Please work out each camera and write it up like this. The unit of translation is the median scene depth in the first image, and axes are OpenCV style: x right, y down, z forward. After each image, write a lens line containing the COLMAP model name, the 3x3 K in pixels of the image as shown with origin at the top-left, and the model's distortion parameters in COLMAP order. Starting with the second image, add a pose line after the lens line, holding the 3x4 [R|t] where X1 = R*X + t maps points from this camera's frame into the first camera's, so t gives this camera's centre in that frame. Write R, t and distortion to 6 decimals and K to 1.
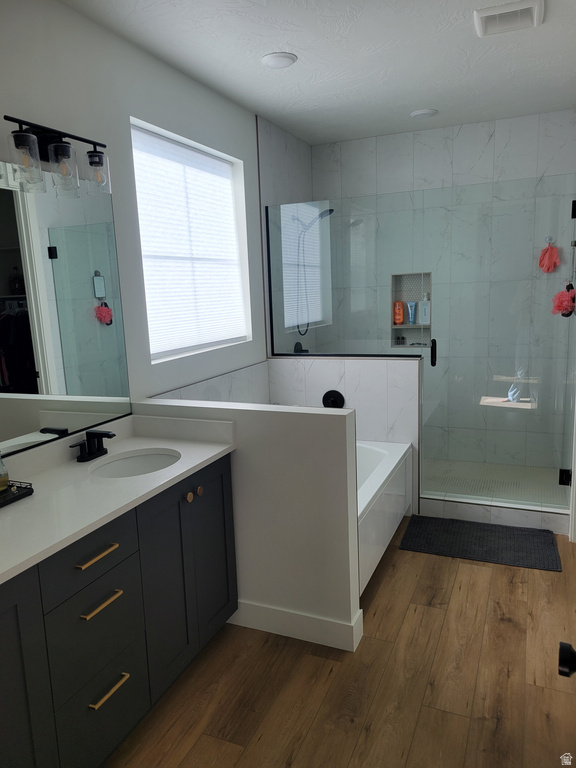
lens RADIAL K [[577.3, 0, 282.1], [0, 577.3, 389.3], [0, 0, 1]] dist [0.070057, -0.046023]
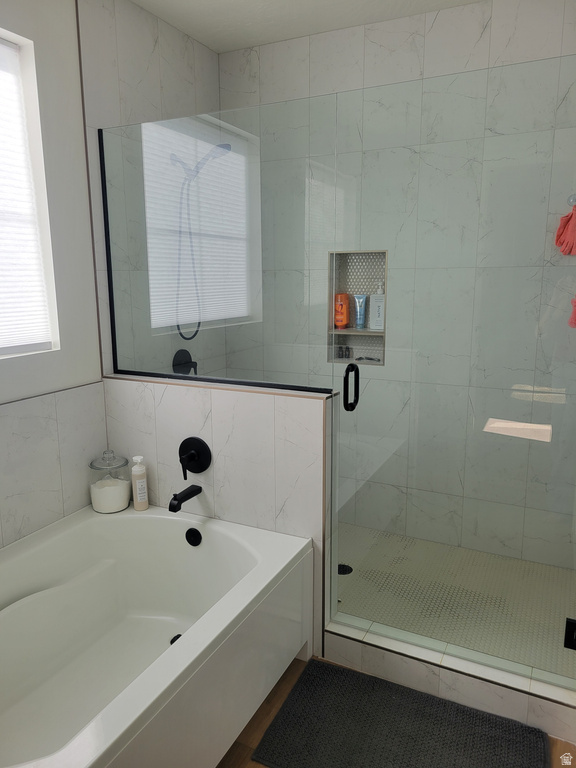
lens RADIAL K [[577.3, 0, 281.7], [0, 577.3, 379.8], [0, 0, 1]] dist [0.070057, -0.046023]
pose [[0.997159, 0.043575, -0.061440, 0.221843], [-0.042831, 0.998993, 0.013365, -0.073242], [0.061960, -0.010696, 0.998021, 0.415748]]
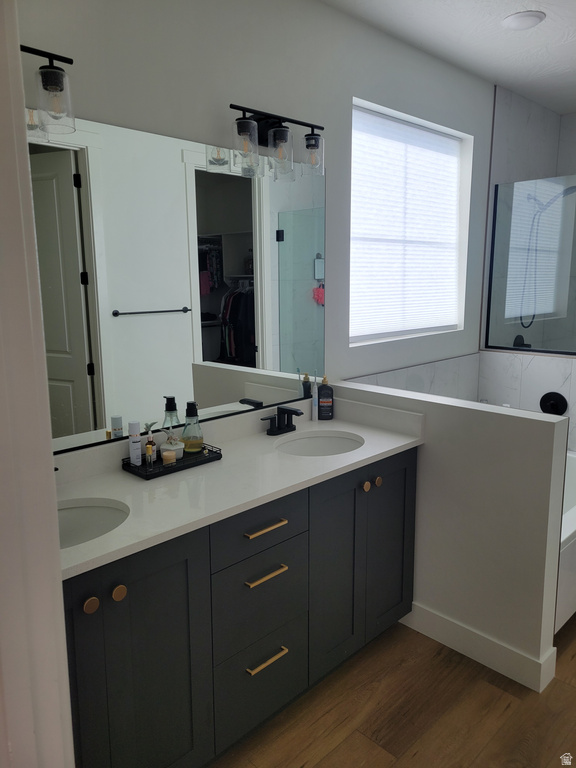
lens RADIAL K [[577.3, 0, 291.0], [0, 577.3, 379.6], [0, 0, 1]] dist [0.070057, -0.046023]
pose [[0.930517, 0.097641, -0.352993, 0.028631], [-0.094535, 0.995180, 0.026075, -0.003014], [0.353837, 0.009107, 0.935263, 0.027104]]
